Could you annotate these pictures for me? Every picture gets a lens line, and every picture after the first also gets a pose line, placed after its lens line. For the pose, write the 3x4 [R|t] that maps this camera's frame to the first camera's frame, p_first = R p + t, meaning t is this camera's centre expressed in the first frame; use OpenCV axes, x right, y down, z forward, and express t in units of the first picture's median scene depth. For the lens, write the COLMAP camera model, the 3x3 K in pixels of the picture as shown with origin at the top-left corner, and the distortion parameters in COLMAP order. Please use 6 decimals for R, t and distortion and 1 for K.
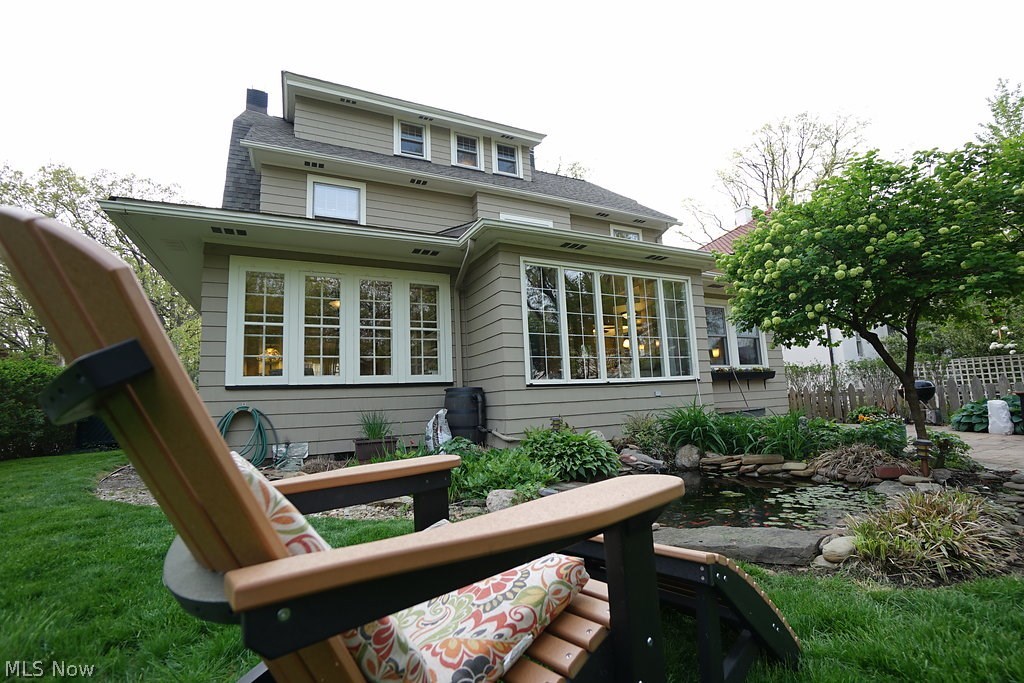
lens RADIAL K [[464.4, 0, 512.0], [0, 464.4, 341.5], [0, 0, 1]] dist [-0.035168, 0.000599]
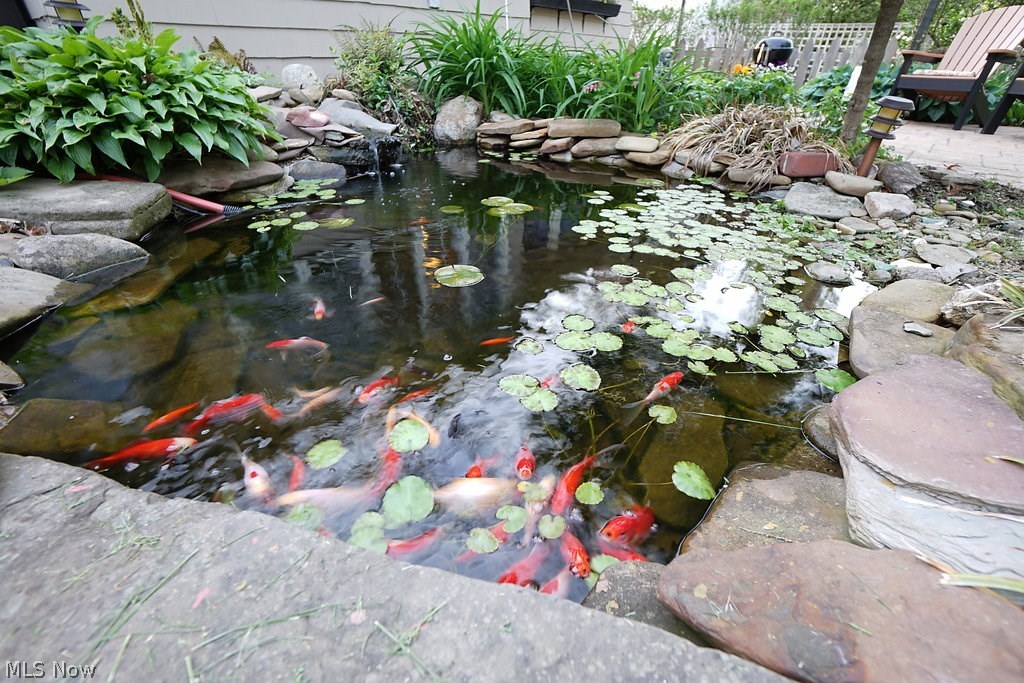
lens RADIAL K [[464.4, 0, 512.0], [0, 464.4, 341.5], [0, 0, 1]] dist [-0.035168, 0.000599]
pose [[0.938144, -0.124101, 0.323240, 0.278321], [-0.106874, 0.784185, 0.611254, 0.140146], [-0.329337, -0.607990, 0.722416, 0.516380]]
